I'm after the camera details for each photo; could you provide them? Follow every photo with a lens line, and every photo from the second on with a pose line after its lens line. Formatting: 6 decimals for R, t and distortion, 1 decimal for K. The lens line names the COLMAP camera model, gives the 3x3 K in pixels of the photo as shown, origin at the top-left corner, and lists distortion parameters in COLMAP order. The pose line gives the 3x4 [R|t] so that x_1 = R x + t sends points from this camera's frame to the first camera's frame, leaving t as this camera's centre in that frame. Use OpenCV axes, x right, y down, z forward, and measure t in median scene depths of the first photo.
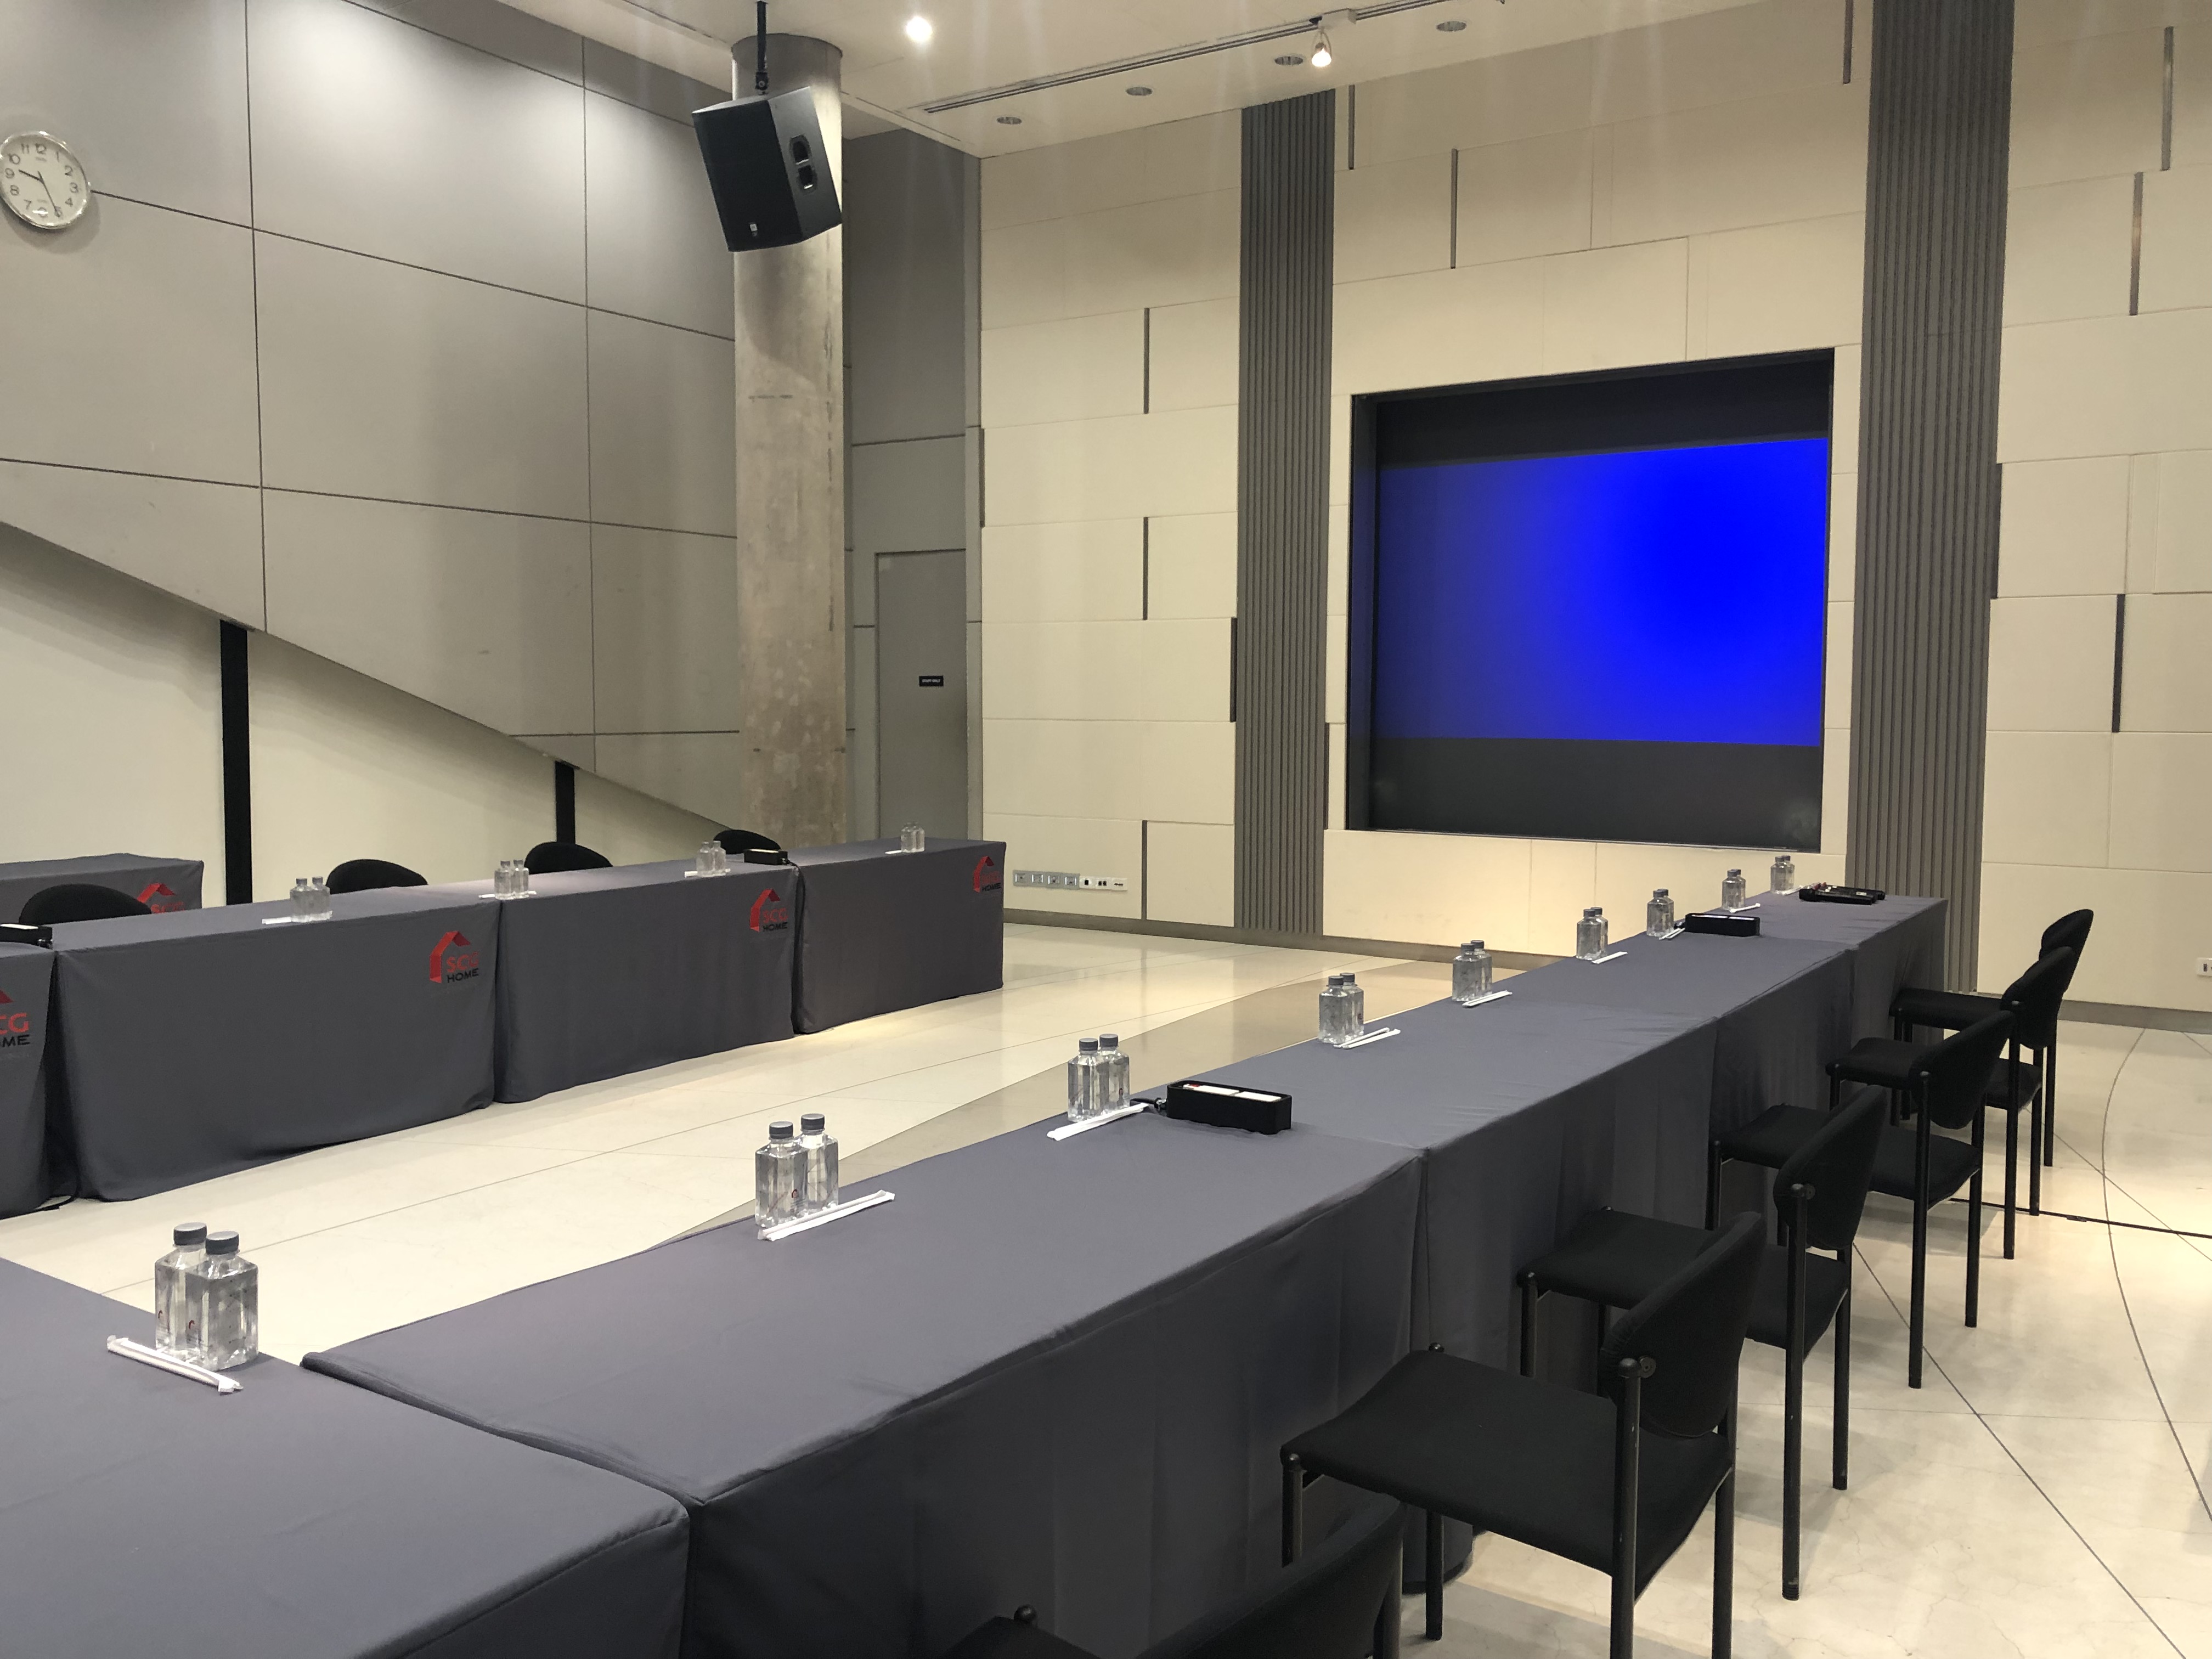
lens RADIAL K [[1823.1, 0, 1117.9], [0, 1823.1, 828.9], [0, 0, 1]] dist [0.051881, -0.022685]
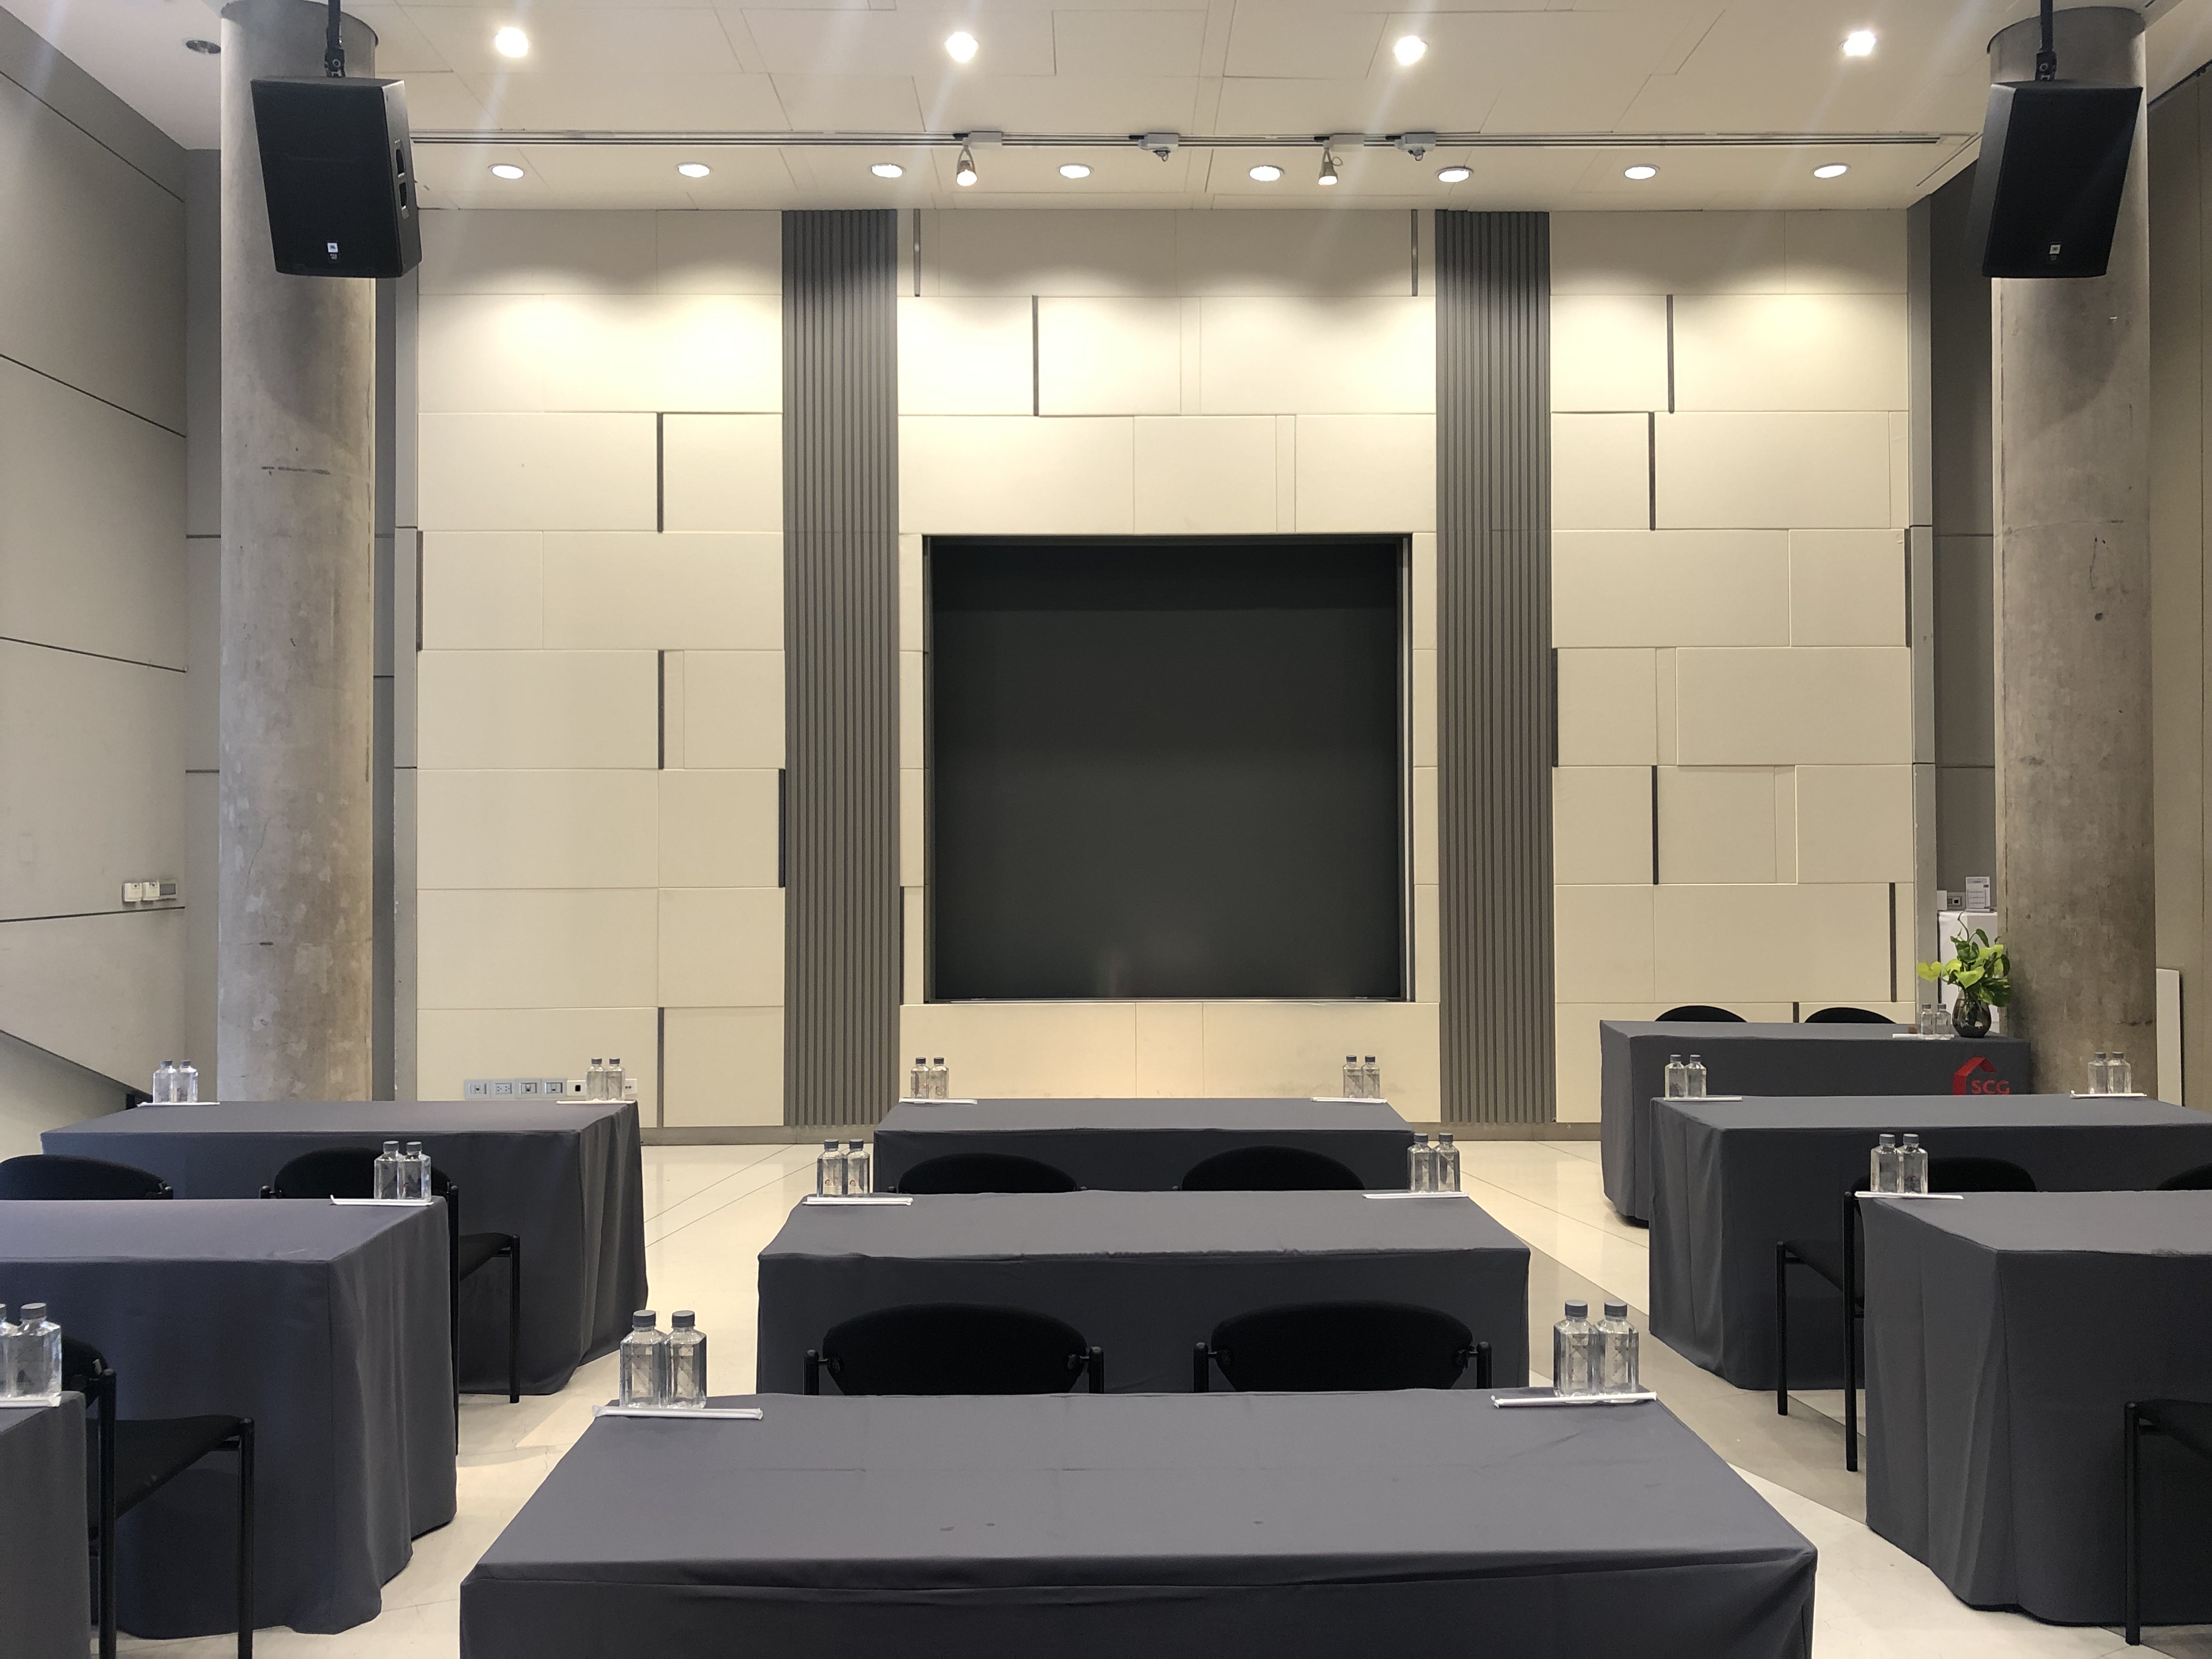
lens RADIAL K [[1823.1, 0, 1104.7], [0, 1823.1, 822.2], [0, 0, 1]] dist [0.051881, -0.022685]
pose [[0.833274, -0.002753, 0.552854, -0.326111], [0.046975, 0.996724, -0.065839, -0.027544], [-0.550861, 0.080833, 0.830673, 0.204240]]
